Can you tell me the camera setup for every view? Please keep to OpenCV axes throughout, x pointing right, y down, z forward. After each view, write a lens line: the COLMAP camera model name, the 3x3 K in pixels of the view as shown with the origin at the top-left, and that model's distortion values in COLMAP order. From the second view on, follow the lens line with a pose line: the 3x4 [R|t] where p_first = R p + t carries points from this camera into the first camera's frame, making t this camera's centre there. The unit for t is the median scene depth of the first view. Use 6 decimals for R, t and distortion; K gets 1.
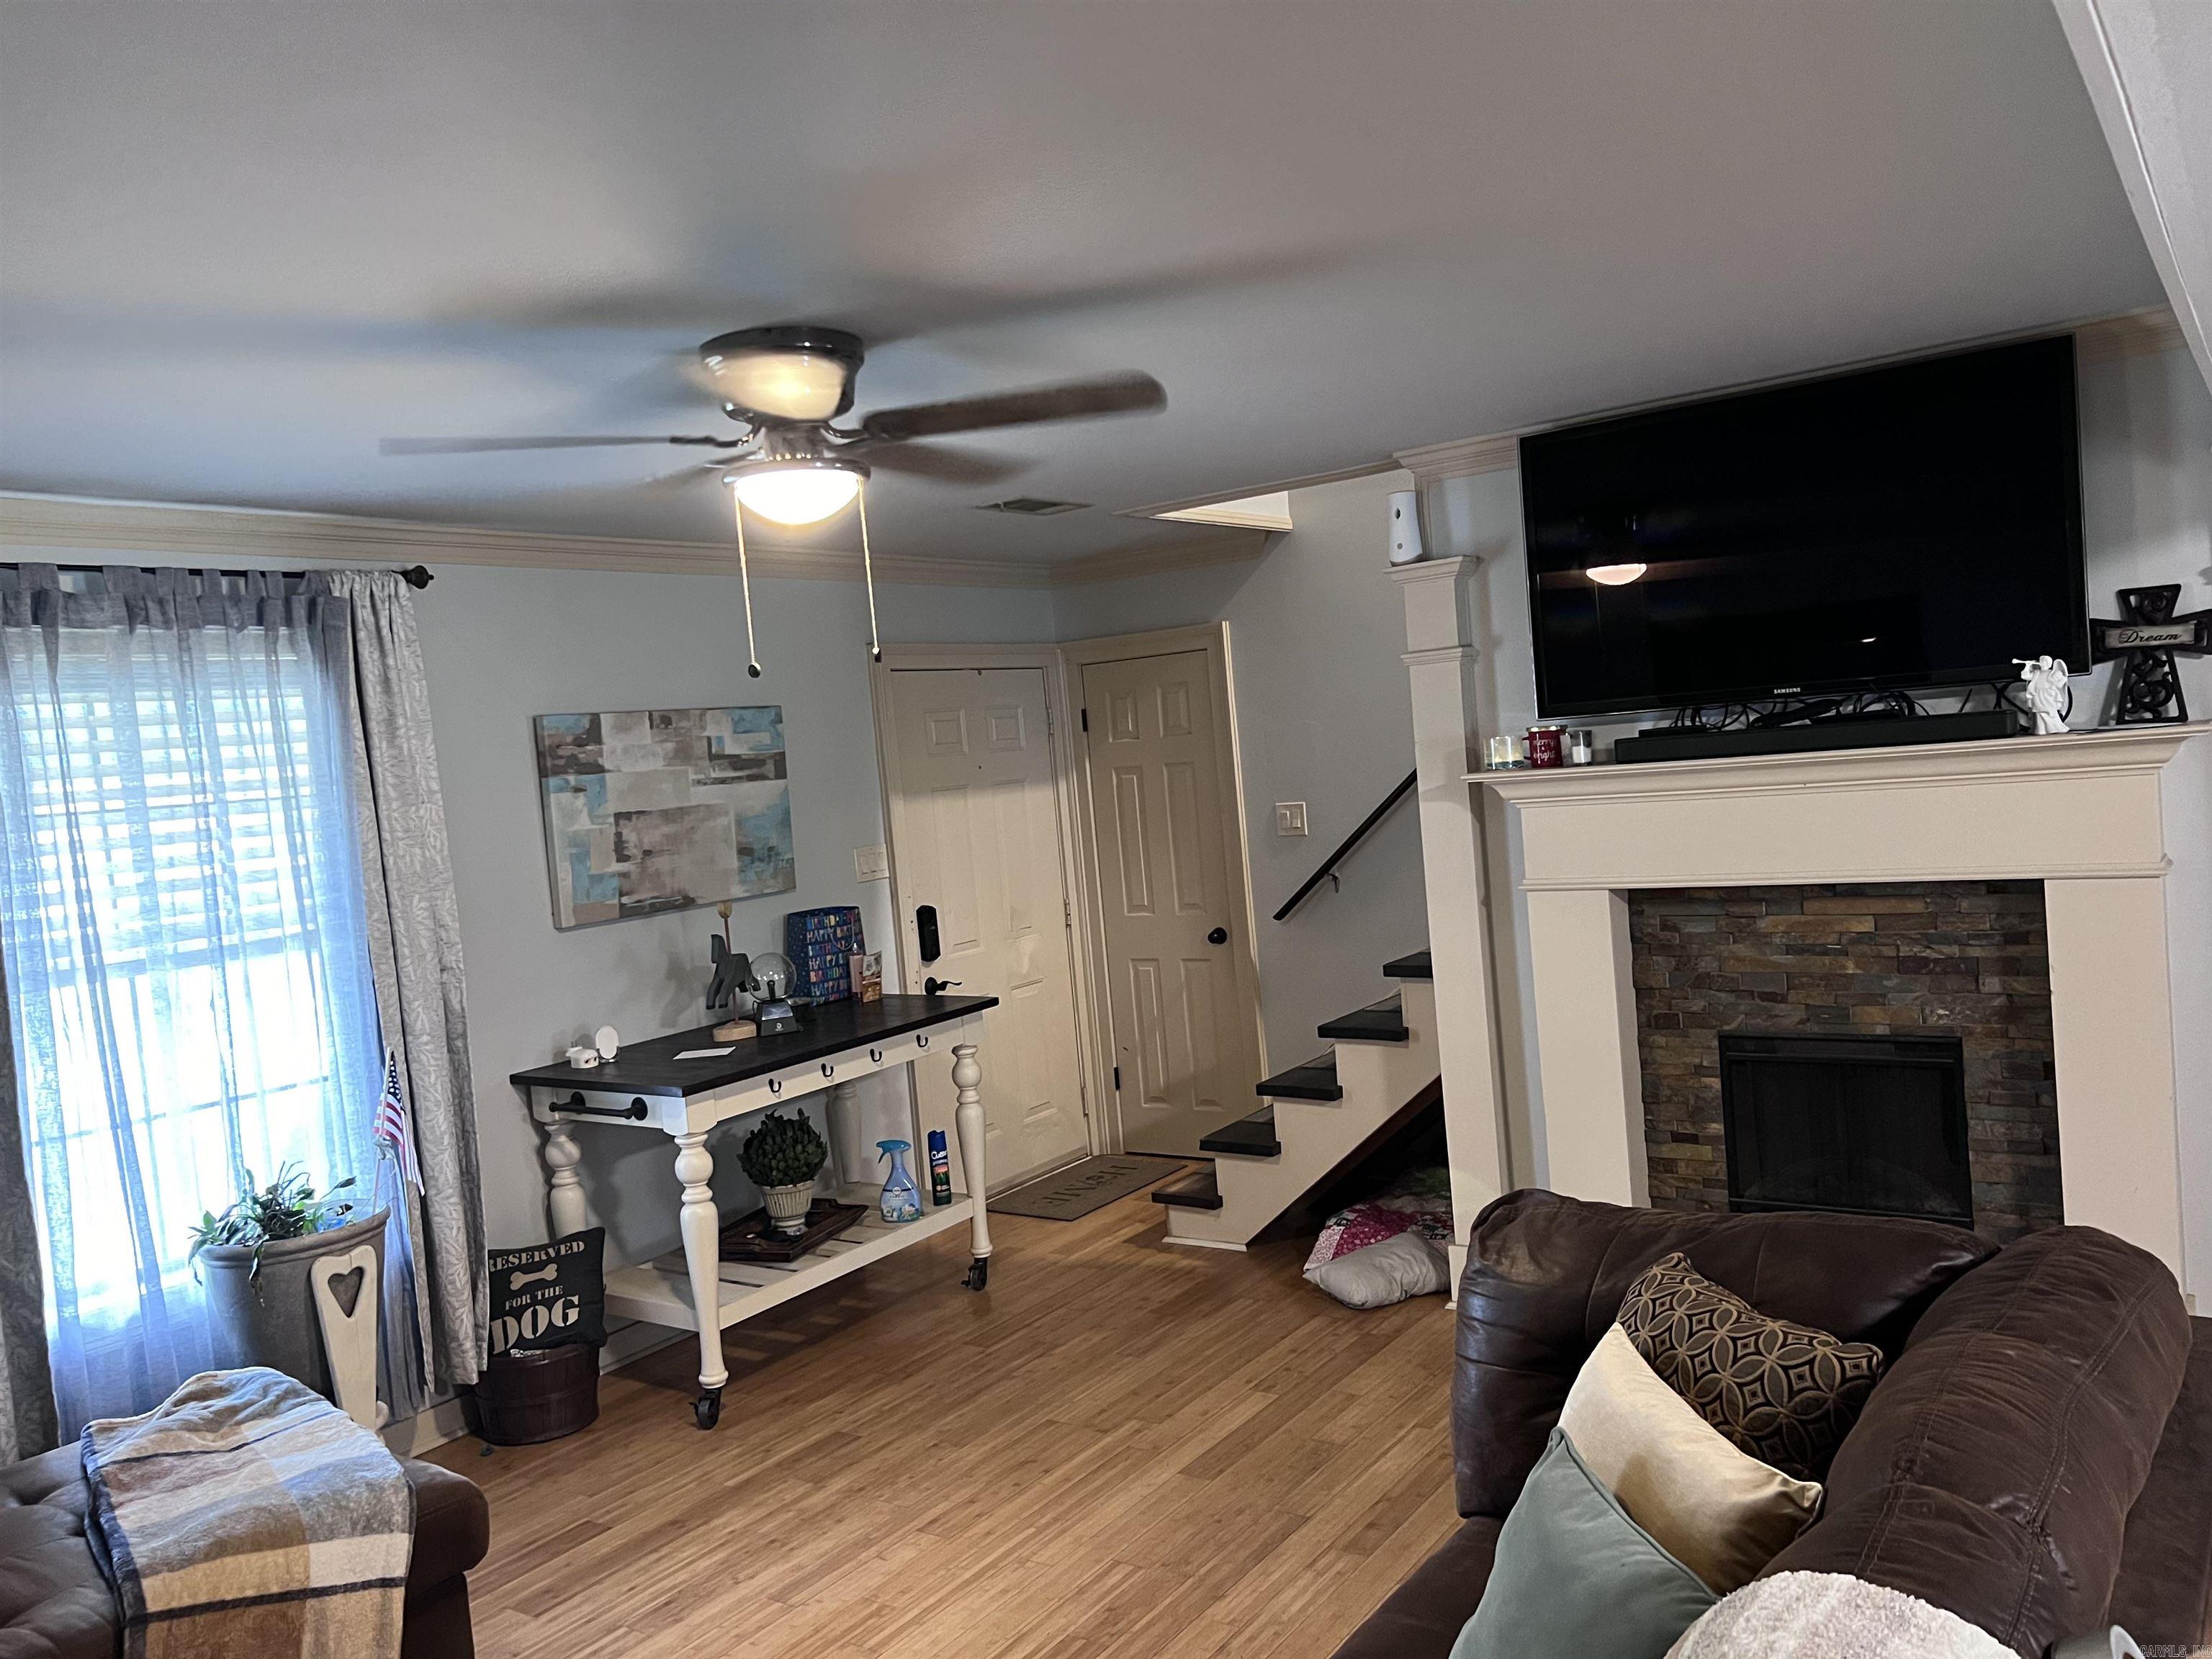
lens RADIAL K [[1665.1, 0, 1127.0], [0, 1665.1, 836.3], [0, 0, 1]] dist [0.054142, -0.046071]
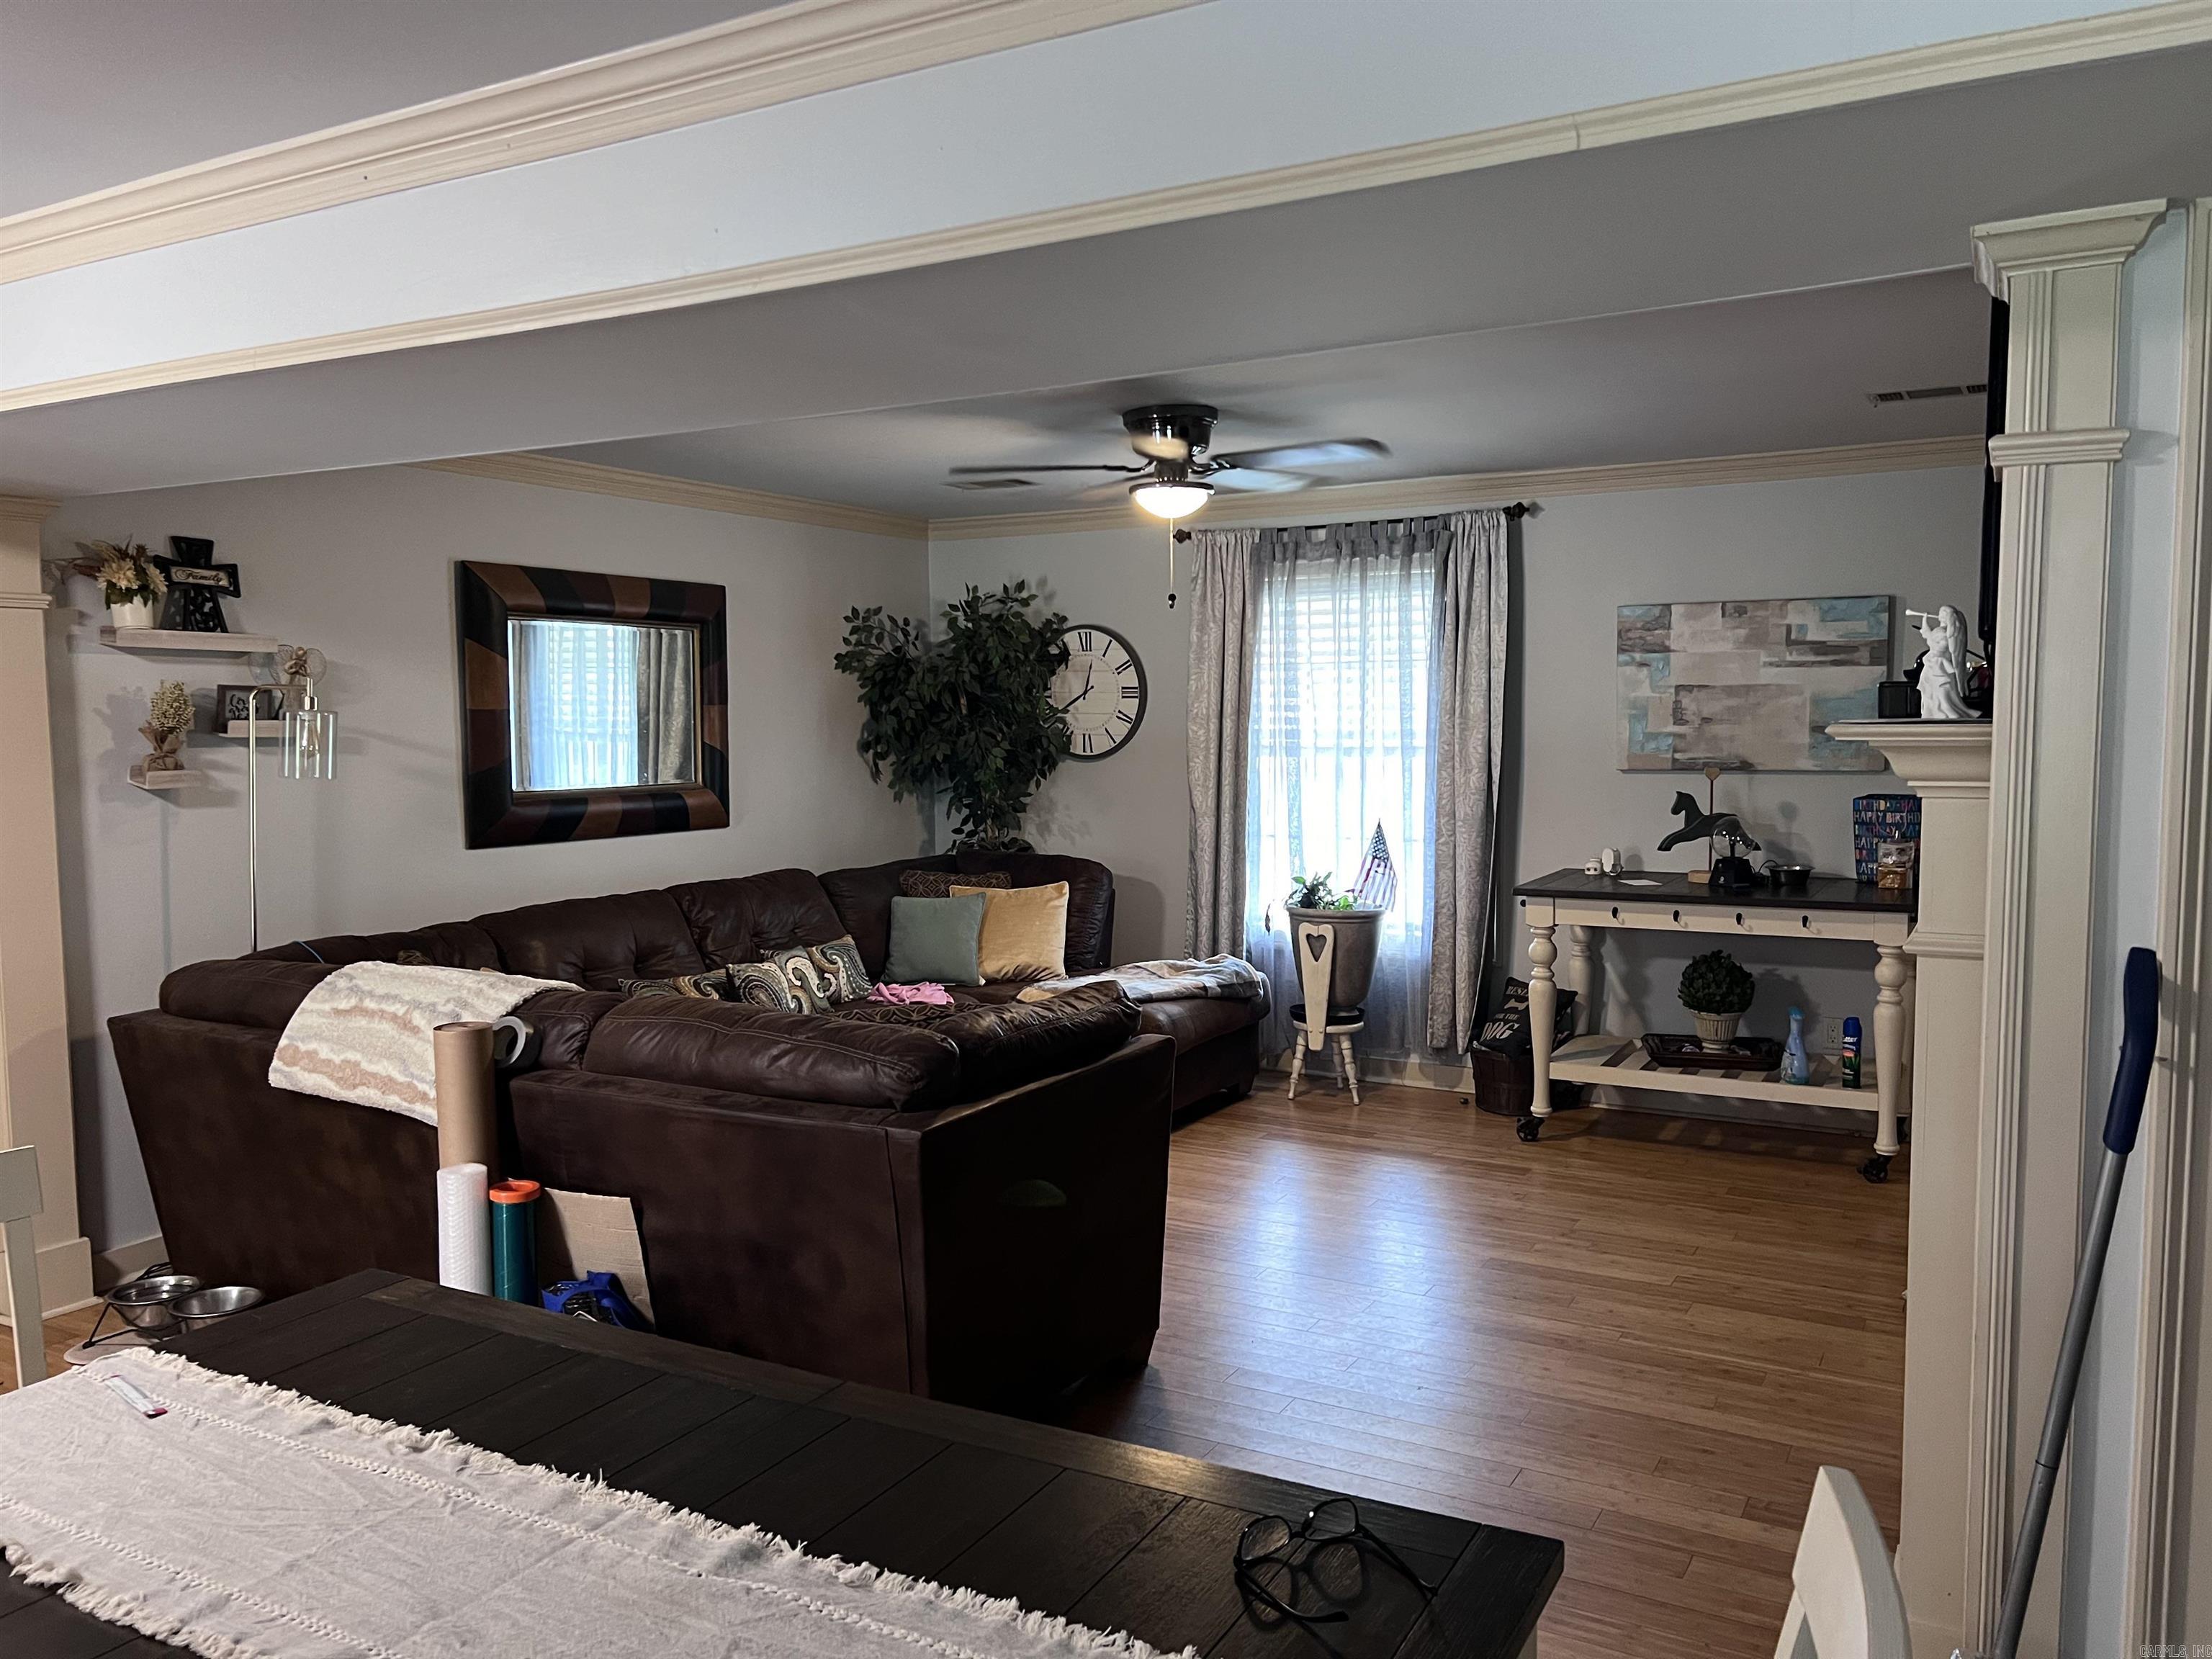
lens RADIAL K [[1662.7, 0, 1106.0], [0, 1662.7, 829.5], [0, 0, 1]] dist [0.066623, -0.076547]
pose [[0.094163, 0.160872, -0.982473, 0.994761], [-0.052874, 0.986273, 0.156427, -0.089360], [0.994152, 0.037217, 0.101377, 0.506578]]
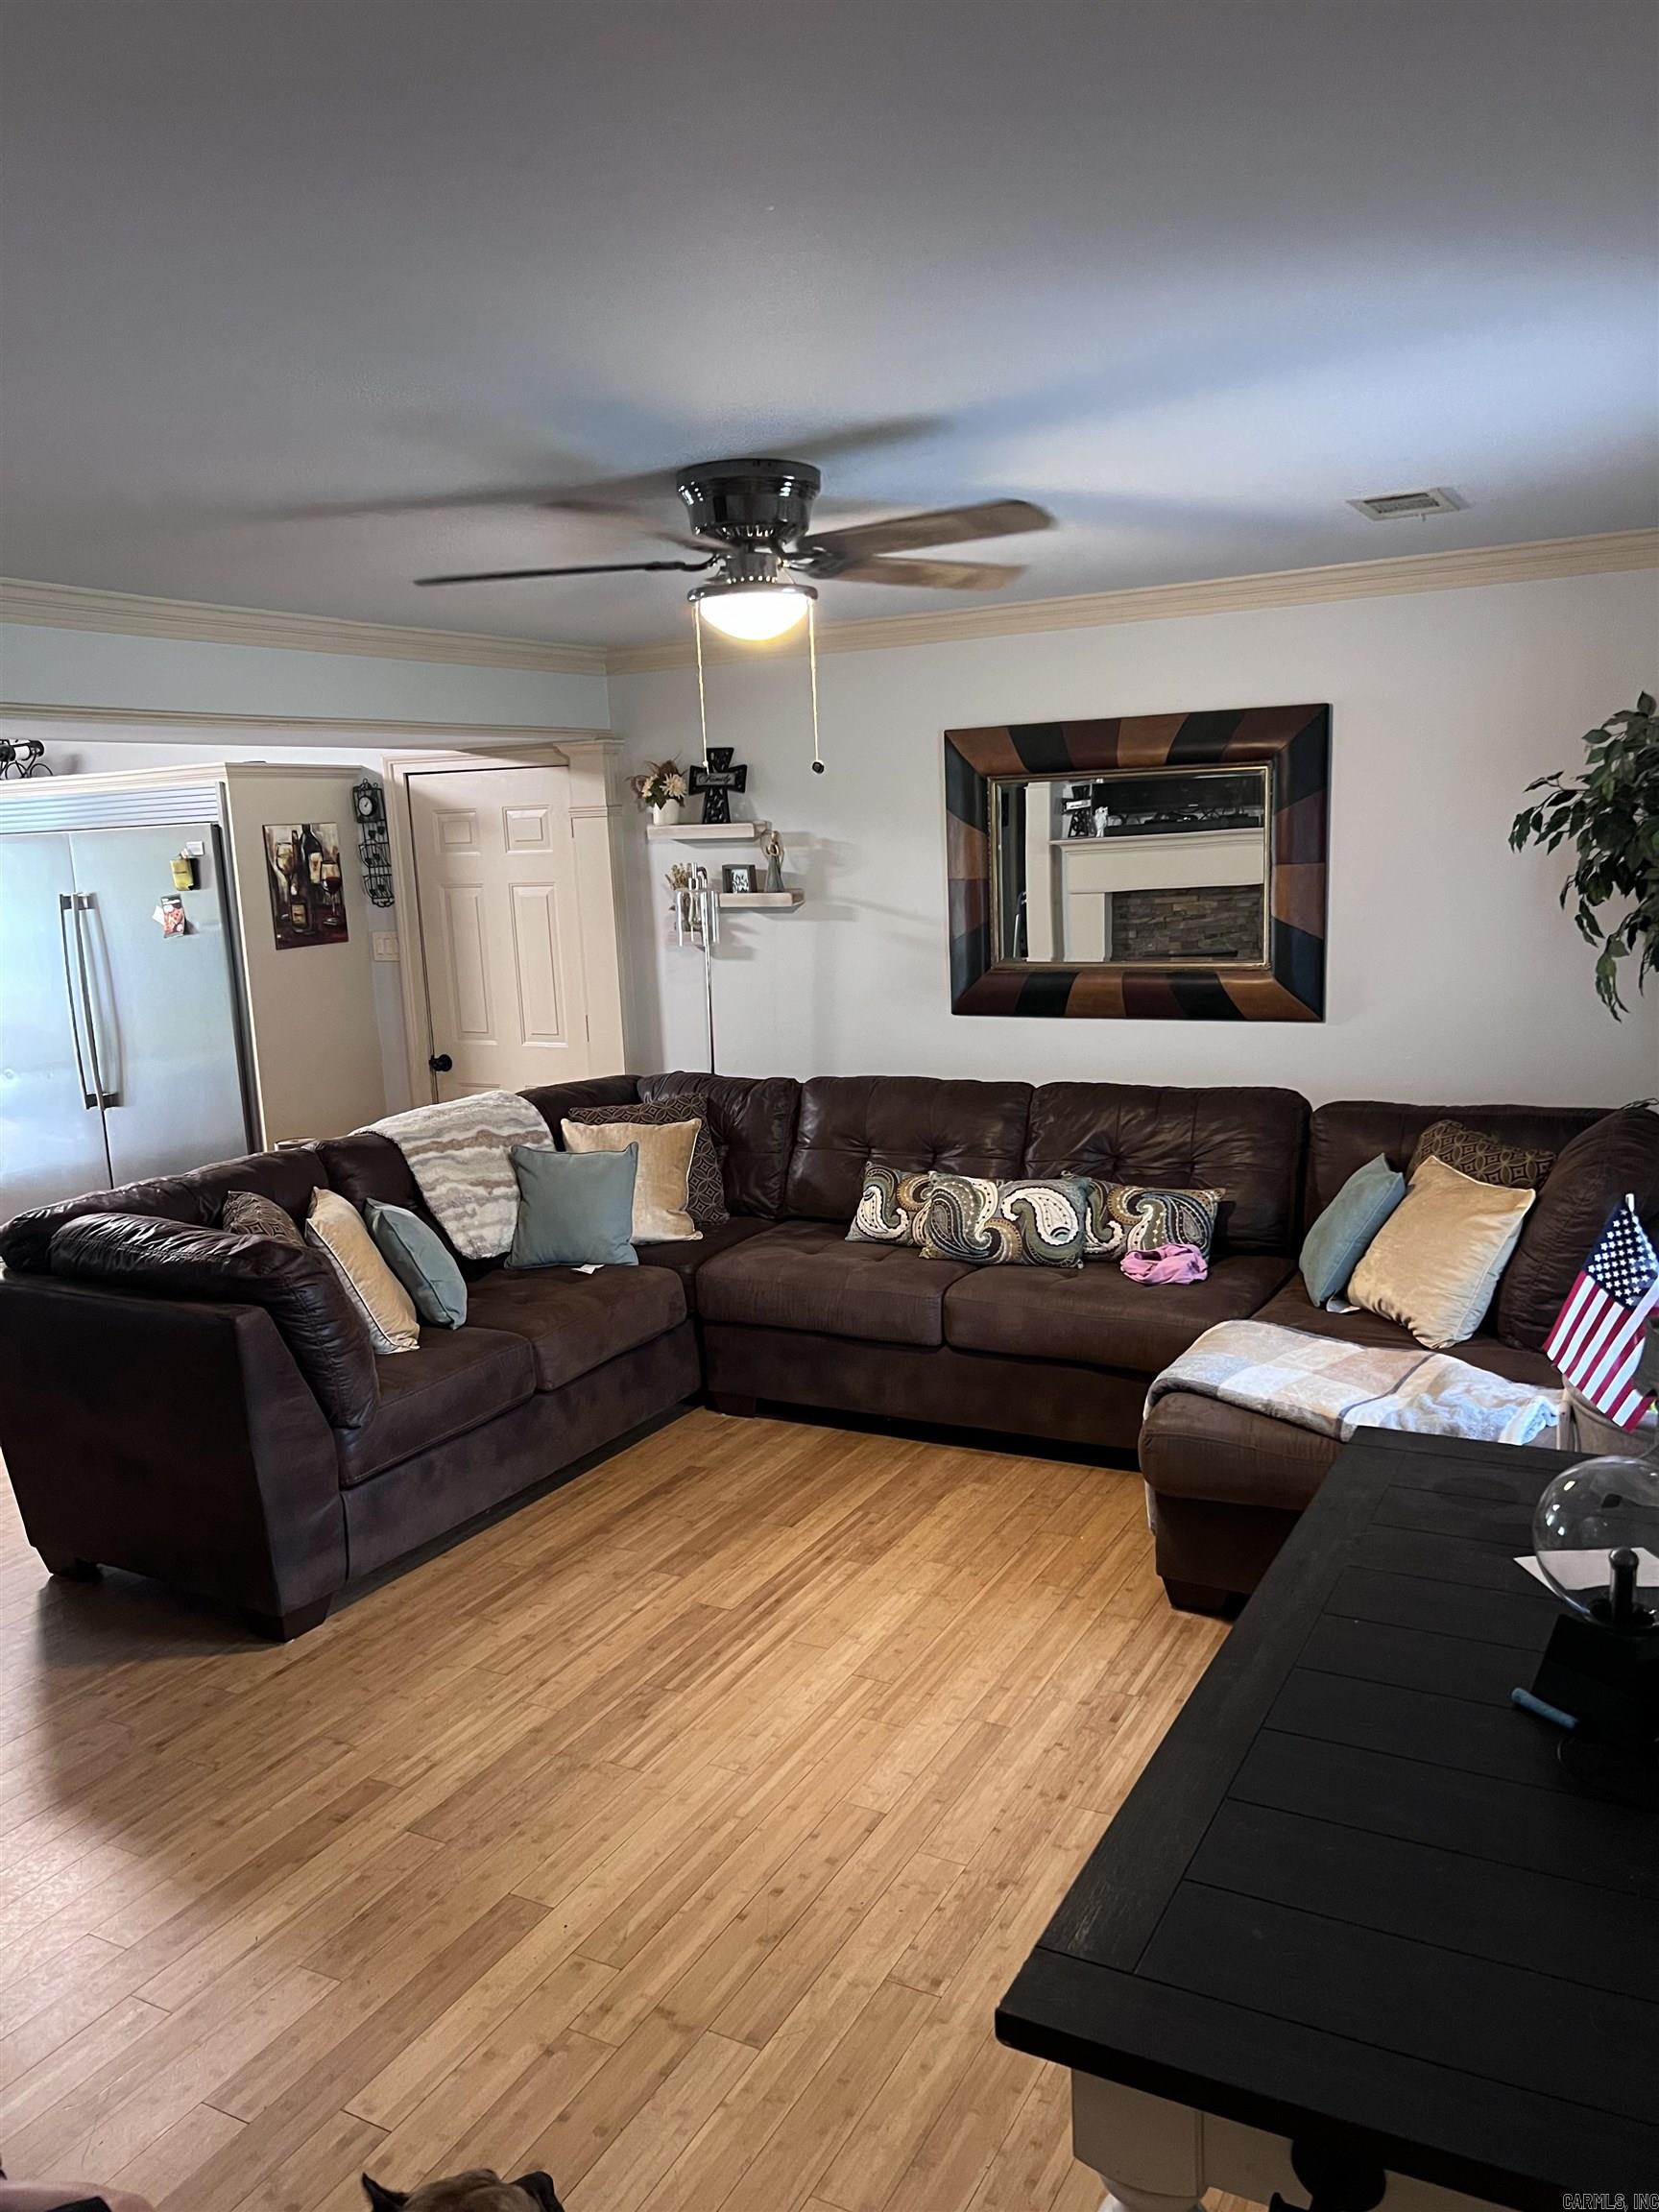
lens RADIAL K [[1662.7, 0, 829.5], [0, 1662.7, 1106.0], [0, 0, 1]] dist [0.066623, -0.076547]
pose [[-0.984475, 0.150218, -0.090798, -0.062745], [0.126648, 0.966069, 0.225104, -0.087037], [0.121532, 0.210109, -0.970095, 1.419472]]
